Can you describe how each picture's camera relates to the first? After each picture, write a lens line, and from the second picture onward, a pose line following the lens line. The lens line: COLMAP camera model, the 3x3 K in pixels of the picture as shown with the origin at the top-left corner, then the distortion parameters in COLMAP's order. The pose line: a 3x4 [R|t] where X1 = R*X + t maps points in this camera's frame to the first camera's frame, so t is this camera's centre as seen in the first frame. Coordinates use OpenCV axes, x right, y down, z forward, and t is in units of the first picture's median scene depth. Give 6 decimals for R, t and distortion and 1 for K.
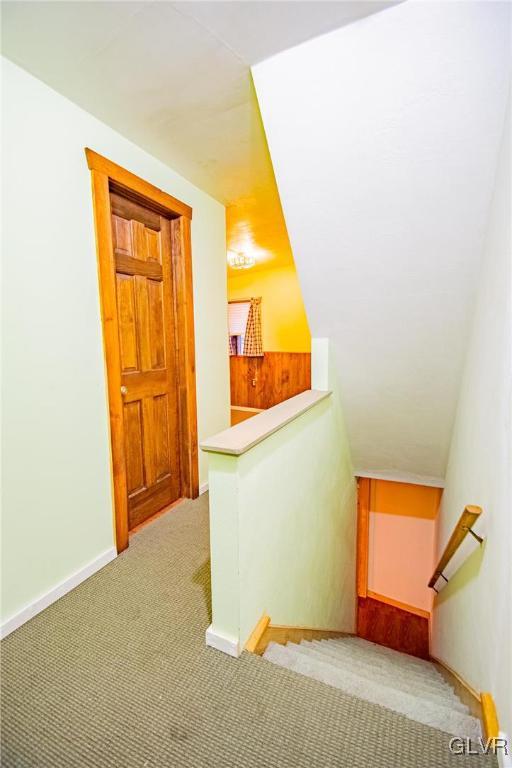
lens RADIAL K [[348.1, 0, 256.8], [0, 348.1, 383.4], [0, 0, 1]] dist [-0.000266, -0.000003]
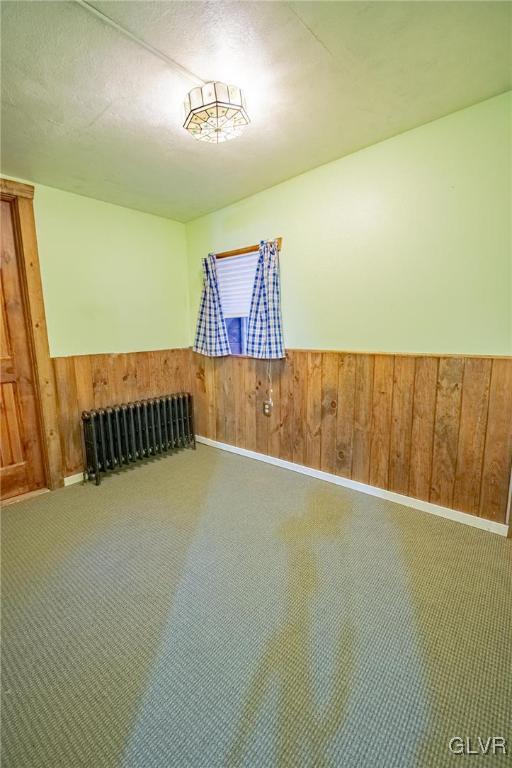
lens RADIAL K [[348.1, 0, 256.0], [0, 348.1, 385.5], [0, 0, 1]] dist [-0.000266, -0.000003]
pose [[0.993743, 0.008919, -0.111337, 0.034502], [-0.004255, 0.999106, 0.042066, -0.060069], [0.111613, -0.041329, 0.992892, 0.495221]]
